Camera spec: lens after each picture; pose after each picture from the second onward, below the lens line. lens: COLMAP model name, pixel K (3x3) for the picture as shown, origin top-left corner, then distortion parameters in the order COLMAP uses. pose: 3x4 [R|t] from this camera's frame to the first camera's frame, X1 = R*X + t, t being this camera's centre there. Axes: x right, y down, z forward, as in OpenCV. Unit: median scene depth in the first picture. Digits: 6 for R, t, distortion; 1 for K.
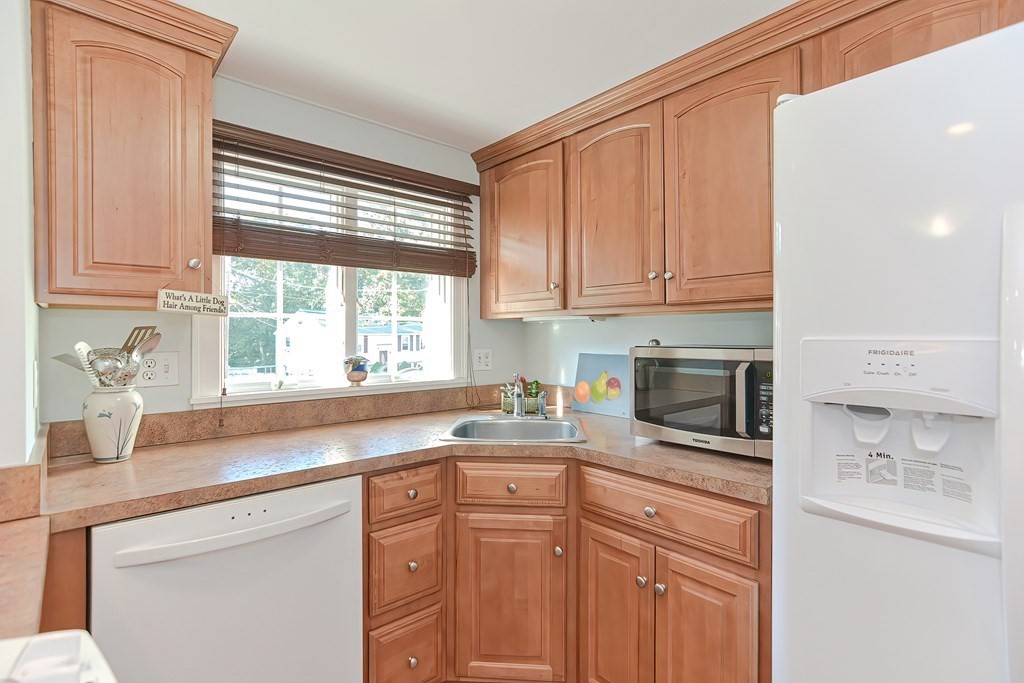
lens RADIAL K [[500.3, 0, 523.8], [0, 500.3, 335.7], [0, 0, 1]] dist [-0.000073, 0.000770]
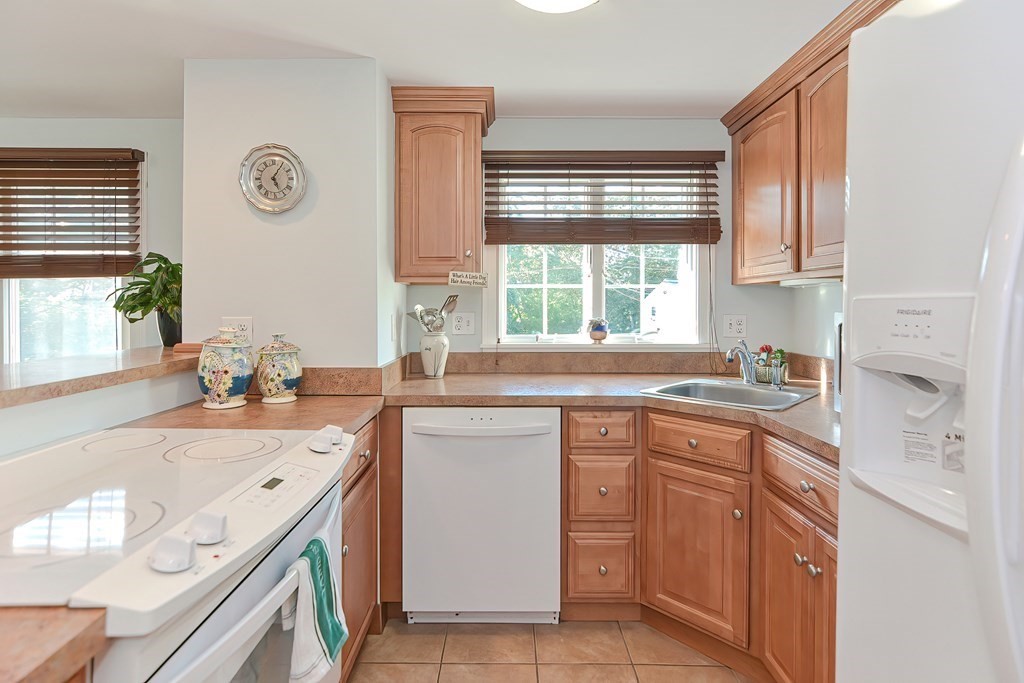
lens RADIAL K [[511.9, 0, 509.4], [0, 511.9, 310.8], [0, 0, 1]] dist [0.007988, 0.001278]
pose [[0.748880, 0.008149, -0.662655, 0.392291], [-0.001393, 0.999942, 0.010723, 0.011357], [0.662704, -0.007107, 0.748848, -0.070038]]
